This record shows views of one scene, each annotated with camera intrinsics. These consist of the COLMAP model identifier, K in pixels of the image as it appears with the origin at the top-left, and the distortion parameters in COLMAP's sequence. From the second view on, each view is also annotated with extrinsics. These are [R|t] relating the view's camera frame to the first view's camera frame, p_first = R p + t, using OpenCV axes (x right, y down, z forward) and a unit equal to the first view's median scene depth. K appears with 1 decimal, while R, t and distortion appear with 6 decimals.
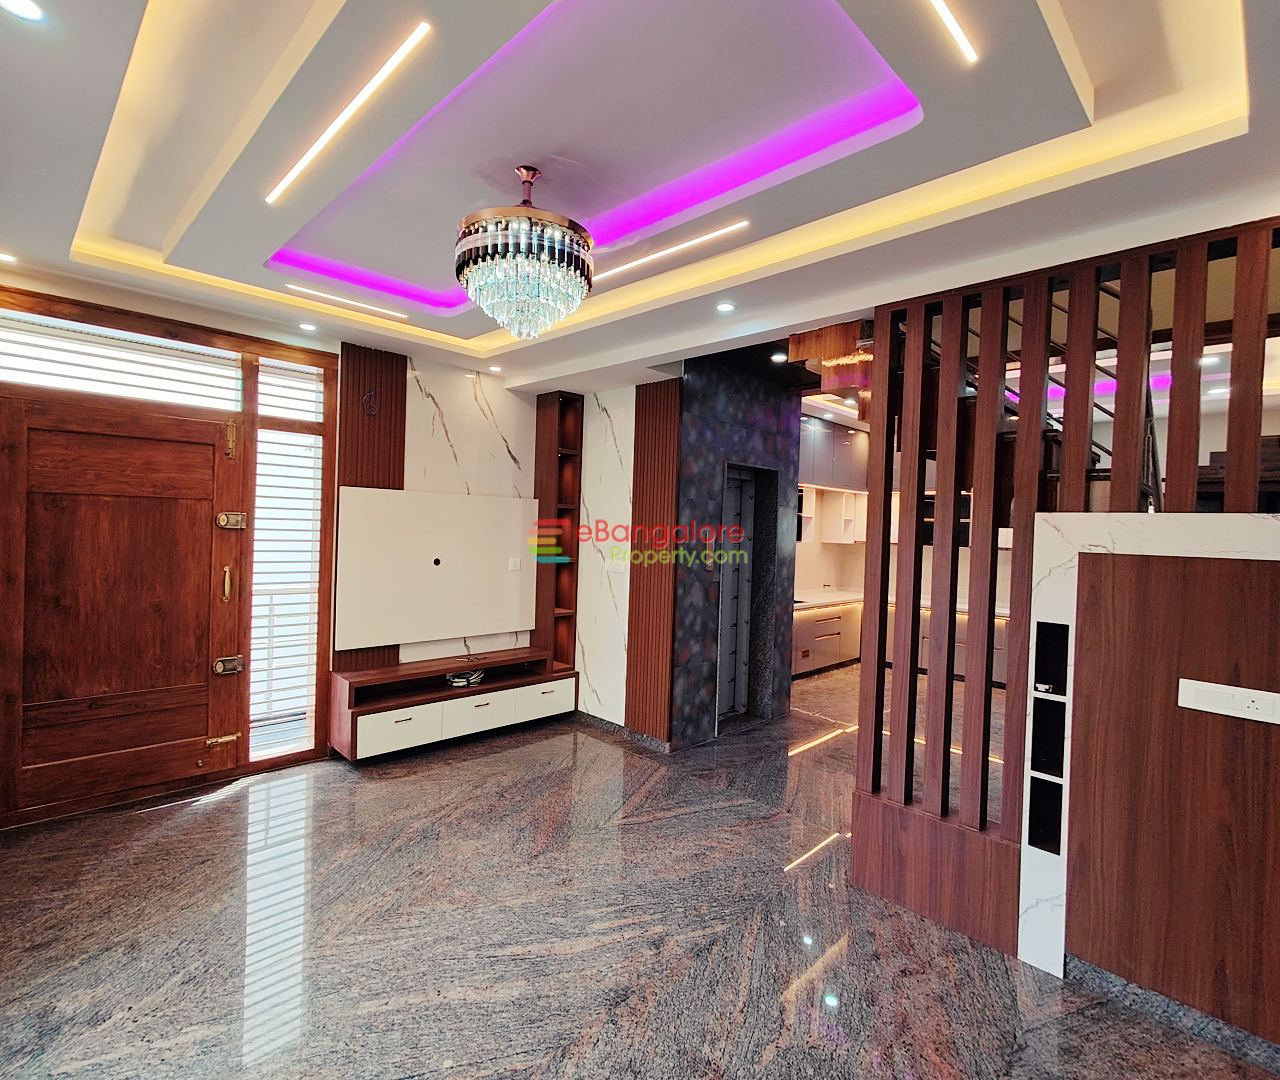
lens RADIAL K [[627.8, 0, 640.0], [0, 627.8, 540.0], [0, 0, 1]] dist [-0.005173, 0.000429]
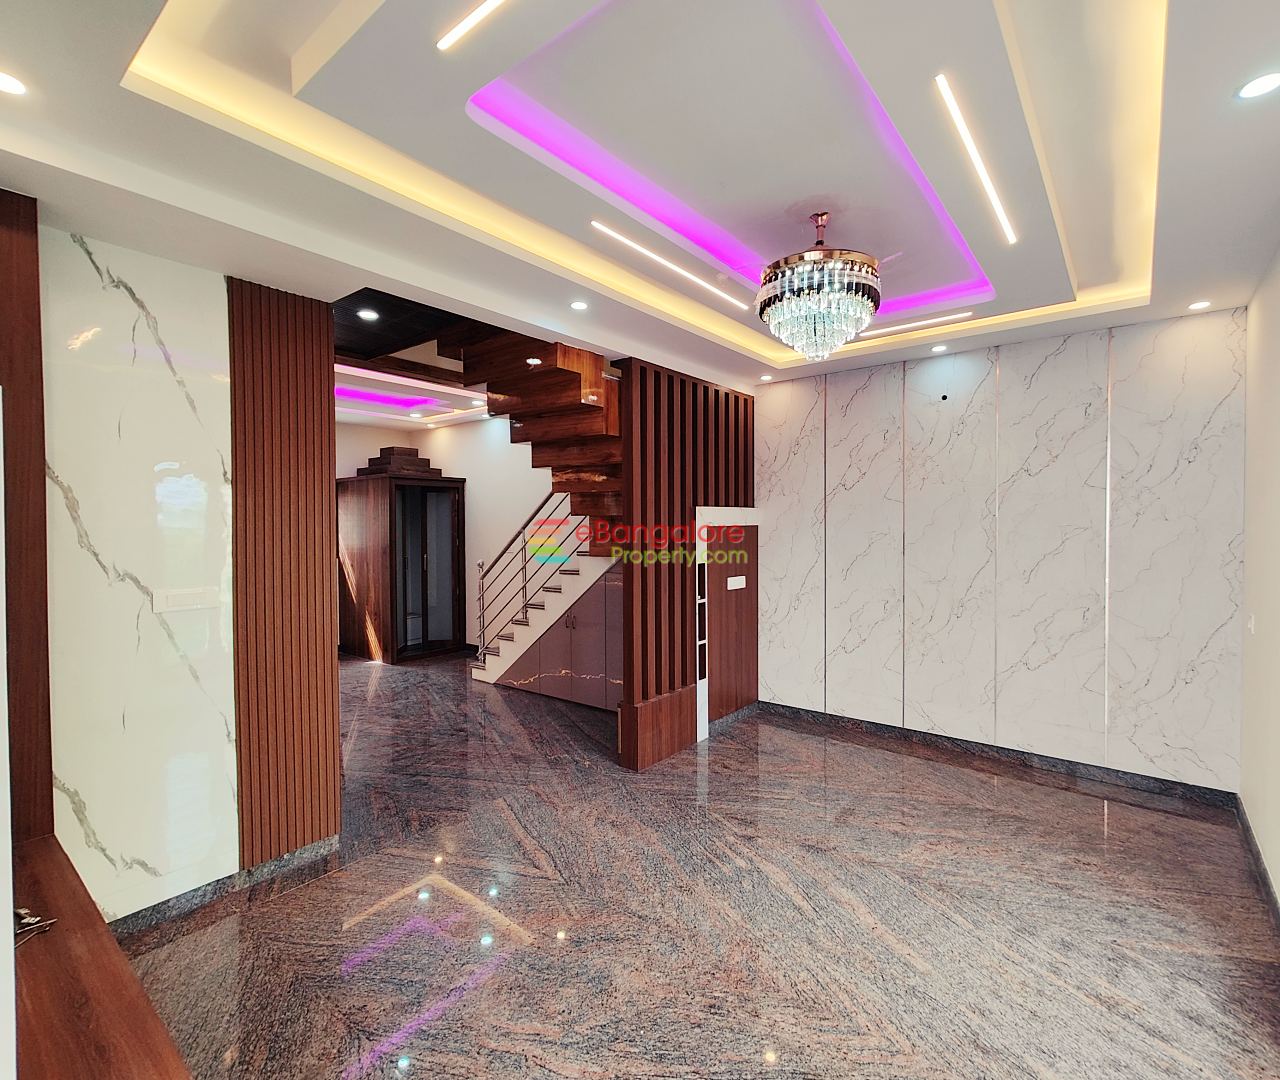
lens RADIAL K [[627.8, 0, 640.0], [0, 627.8, 540.0], [0, 0, 1]] dist [-0.005173, 0.000429]
pose [[-0.112425, -0.058651, 0.991928, -1.238998], [0.024041, 0.997804, 0.061723, -0.064782], [-0.993369, 0.030786, -0.110768, 1.382293]]
